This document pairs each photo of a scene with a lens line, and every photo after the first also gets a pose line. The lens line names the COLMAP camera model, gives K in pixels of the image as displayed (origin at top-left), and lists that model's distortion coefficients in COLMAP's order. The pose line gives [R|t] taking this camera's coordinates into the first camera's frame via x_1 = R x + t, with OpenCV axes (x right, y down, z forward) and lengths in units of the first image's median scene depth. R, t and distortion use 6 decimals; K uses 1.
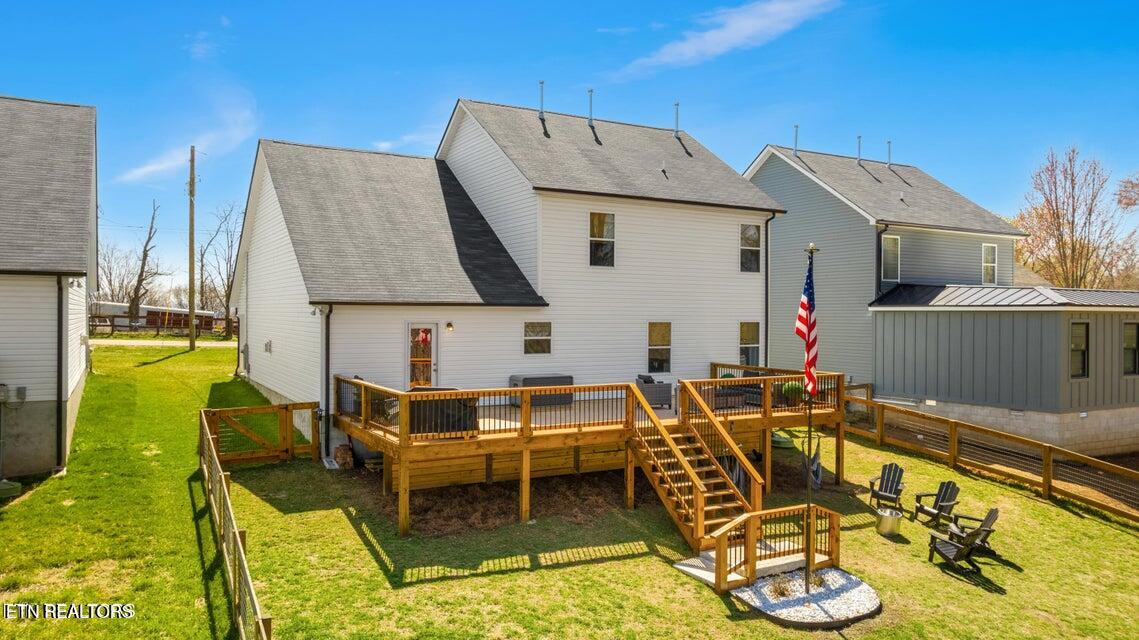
lens RADIAL K [[802.0, 0, 573.9], [0, 802.0, 321.1], [0, 0, 1]] dist [-0.022443, 0.003132]
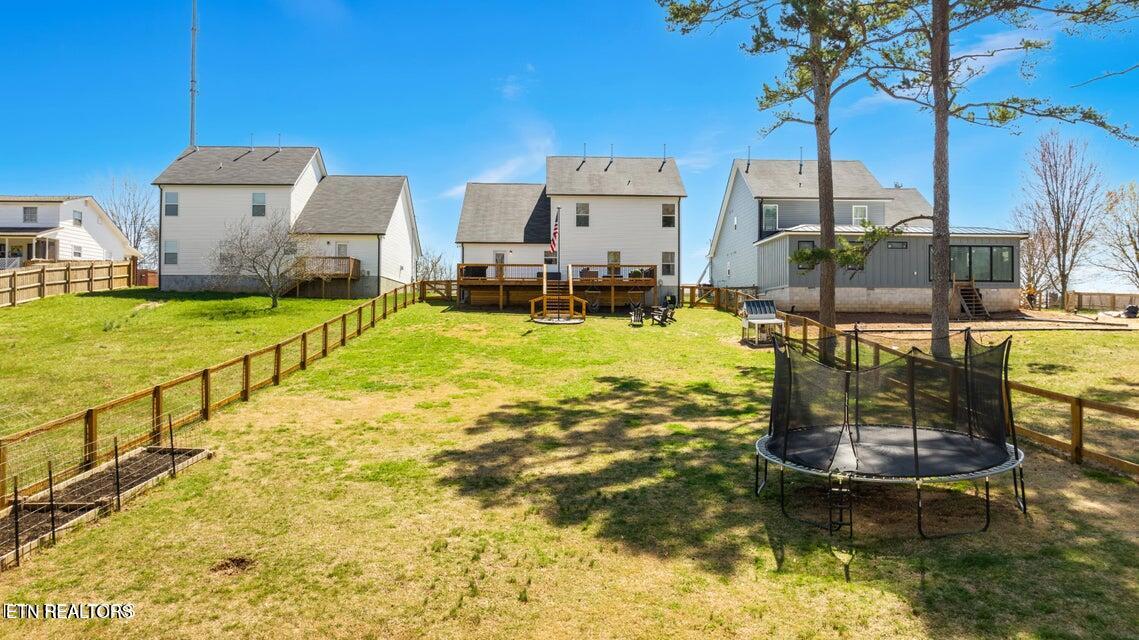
lens RADIAL K [[802.0, 0, 570.0], [0, 802.0, 318.2], [0, 0, 1]] dist [-0.022443, 0.003132]
pose [[0.880874, -0.006796, -0.473302, 1.215600], [-0.005030, 0.999706, -0.023715, 0.276861], [0.473324, 0.023271, 0.880581, -1.136079]]
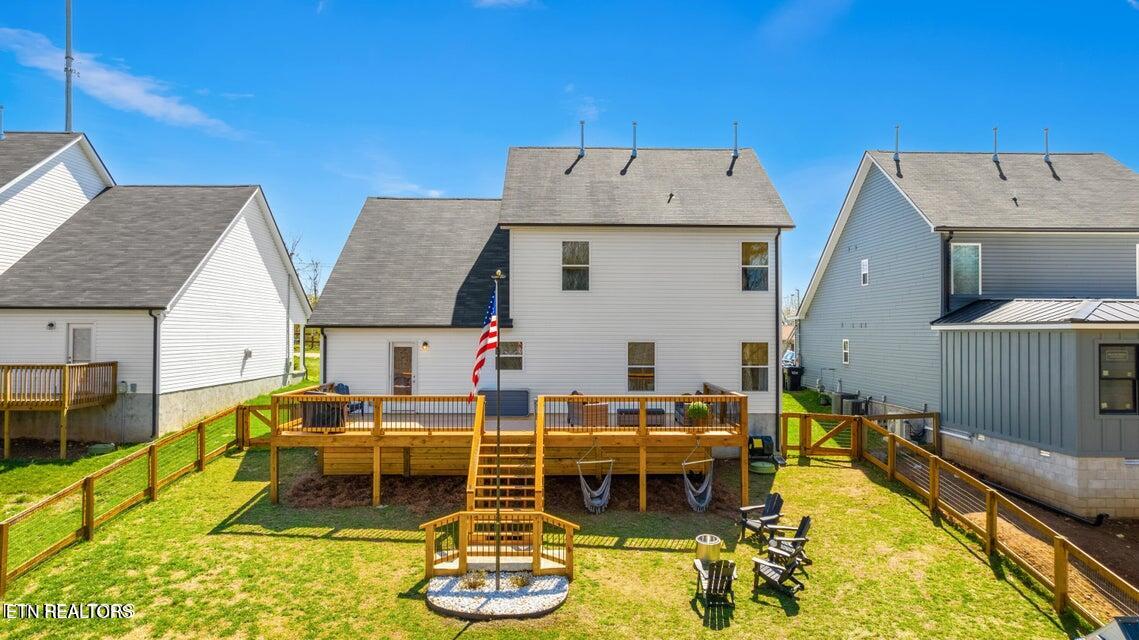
lens RADIAL K [[802.0, 0, 575.7], [0, 802.0, 321.7], [0, 0, 1]] dist [-0.022443, 0.003132]
pose [[0.877839, -0.009966, -0.478853, 0.627090], [-0.001789, 0.999708, -0.024086, 0.000004], [0.478953, 0.022000, 0.877565, 0.057459]]
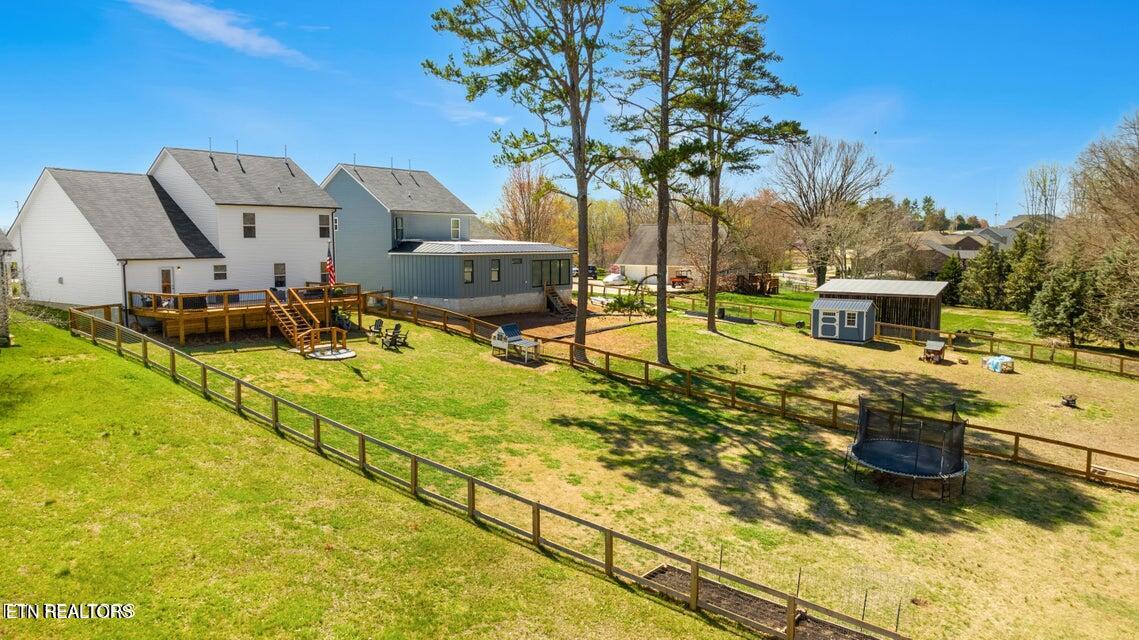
lens RADIAL K [[802.0, 0, 570.4], [0, 802.0, 319.3], [0, 0, 1]] dist [-0.022443, 0.003132]
pose [[0.903274, -0.049245, 0.426229, -0.127038], [0.010396, 0.995612, 0.092999, -0.047268], [-0.428938, -0.079572, 0.899822, -1.477764]]
